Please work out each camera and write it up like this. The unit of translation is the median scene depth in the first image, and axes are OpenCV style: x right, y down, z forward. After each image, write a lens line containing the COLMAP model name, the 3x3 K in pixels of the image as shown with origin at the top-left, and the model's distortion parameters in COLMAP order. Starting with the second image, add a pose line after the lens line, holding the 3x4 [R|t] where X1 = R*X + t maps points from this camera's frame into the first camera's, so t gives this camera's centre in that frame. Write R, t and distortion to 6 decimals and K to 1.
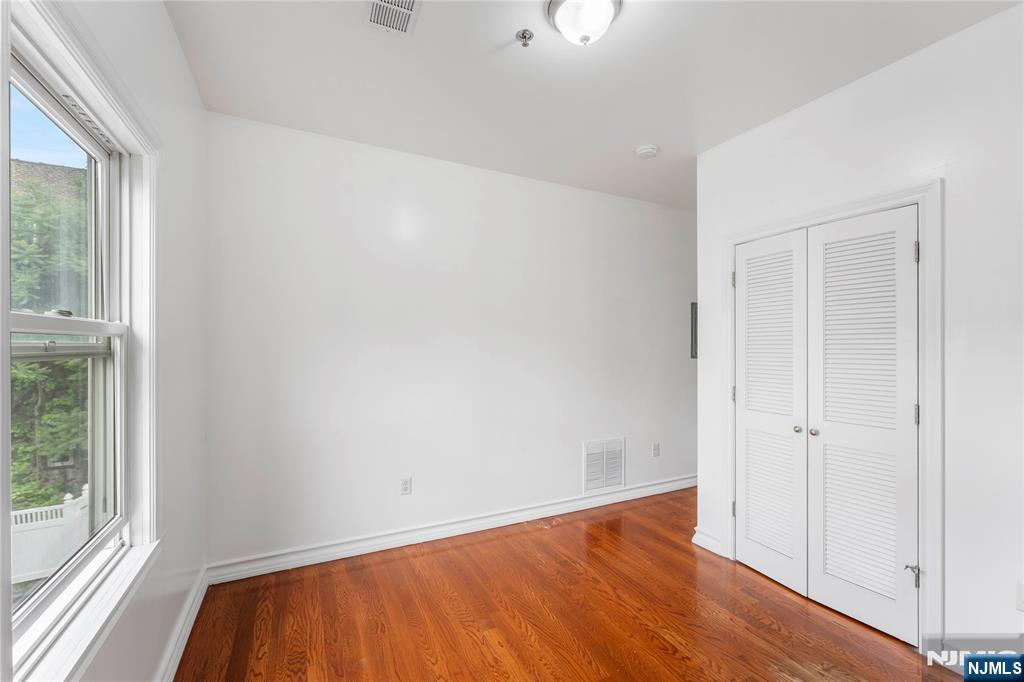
lens RADIAL K [[425.9, 0, 515.9], [0, 425.9, 344.4], [0, 0, 1]] dist [0.000369, 0.000132]
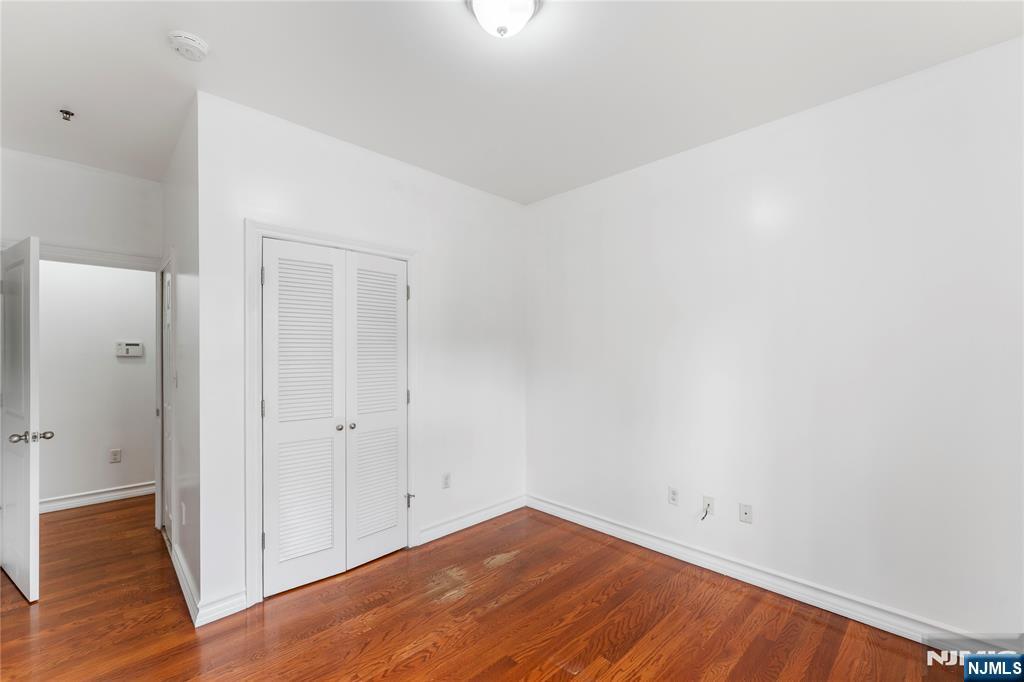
lens RADIAL K [[425.9, 0, 515.9], [0, 425.9, 344.4], [0, 0, 1]] dist [0.000369, 0.000132]
pose [[-0.293688, 0.011845, 0.955828, -0.550625], [-0.007474, 0.999864, -0.014687, -0.005573], [-0.955872, -0.011457, -0.293560, 0.891497]]
